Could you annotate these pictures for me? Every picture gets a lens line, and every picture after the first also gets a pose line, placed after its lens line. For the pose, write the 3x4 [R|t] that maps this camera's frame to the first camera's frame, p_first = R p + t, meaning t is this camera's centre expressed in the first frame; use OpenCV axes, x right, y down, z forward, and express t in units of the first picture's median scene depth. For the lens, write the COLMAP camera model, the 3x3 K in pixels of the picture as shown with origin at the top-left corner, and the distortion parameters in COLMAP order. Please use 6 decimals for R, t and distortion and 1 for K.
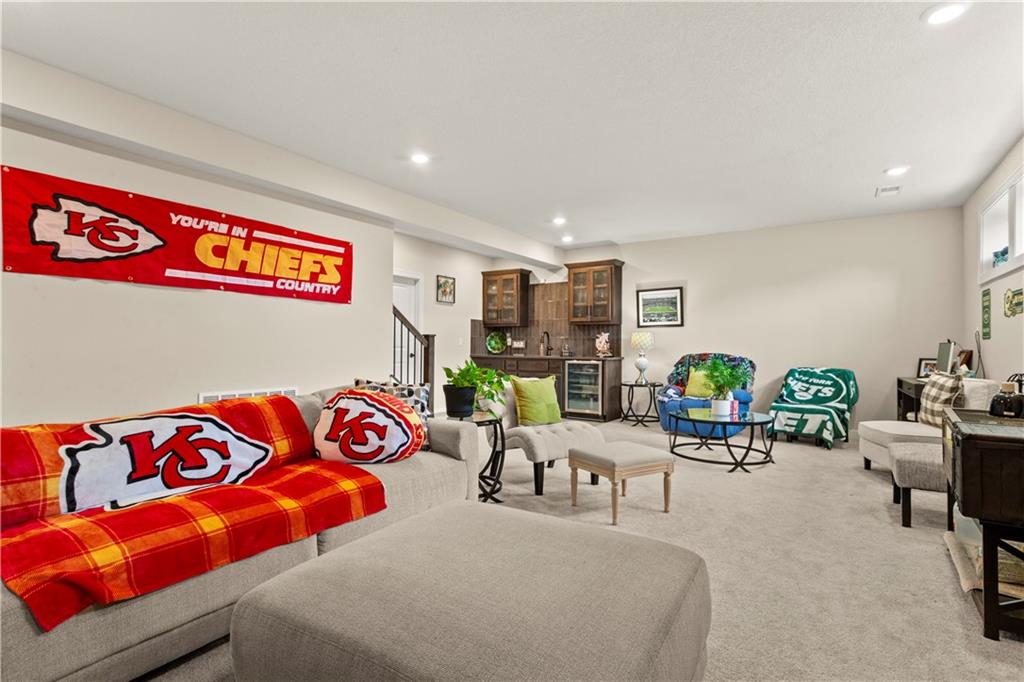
lens RADIAL K [[495.0, 0, 511.9], [0, 495.0, 337.6], [0, 0, 1]] dist [-0.001044, 0.005775]
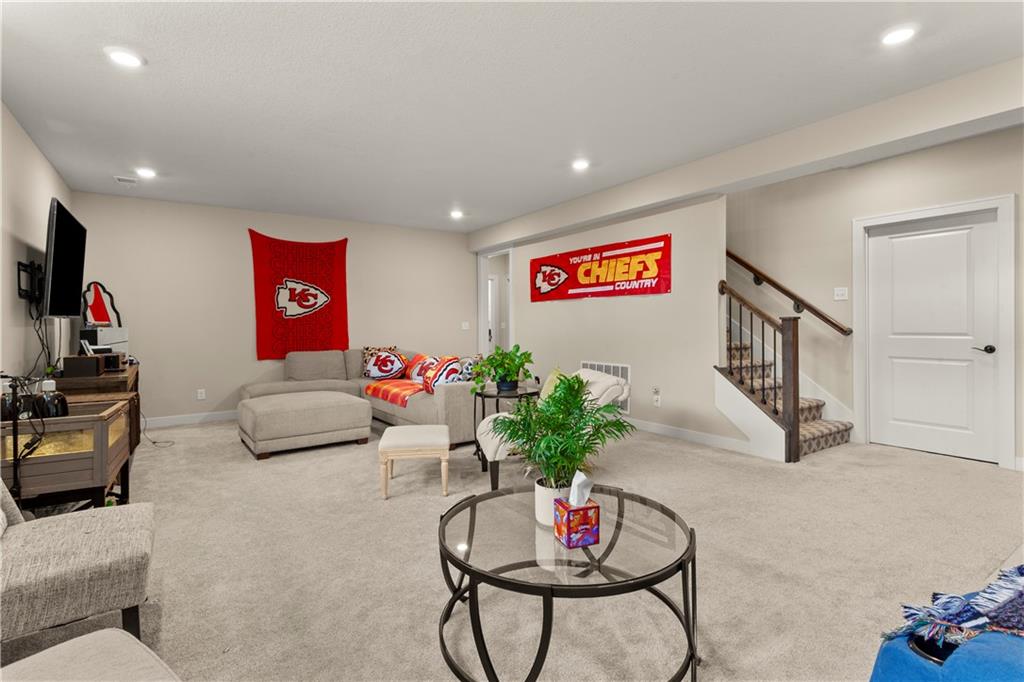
lens RADIAL K [[495.0, 0, 510.4], [0, 495.0, 338.0], [0, 0, 1]] dist [-0.001044, 0.005775]
pose [[-0.363847, -0.008195, -0.931423, 0.888840], [-0.003118, 0.999966, -0.007580, 0.042800], [0.931454, 0.000146, -0.363860, 1.230451]]
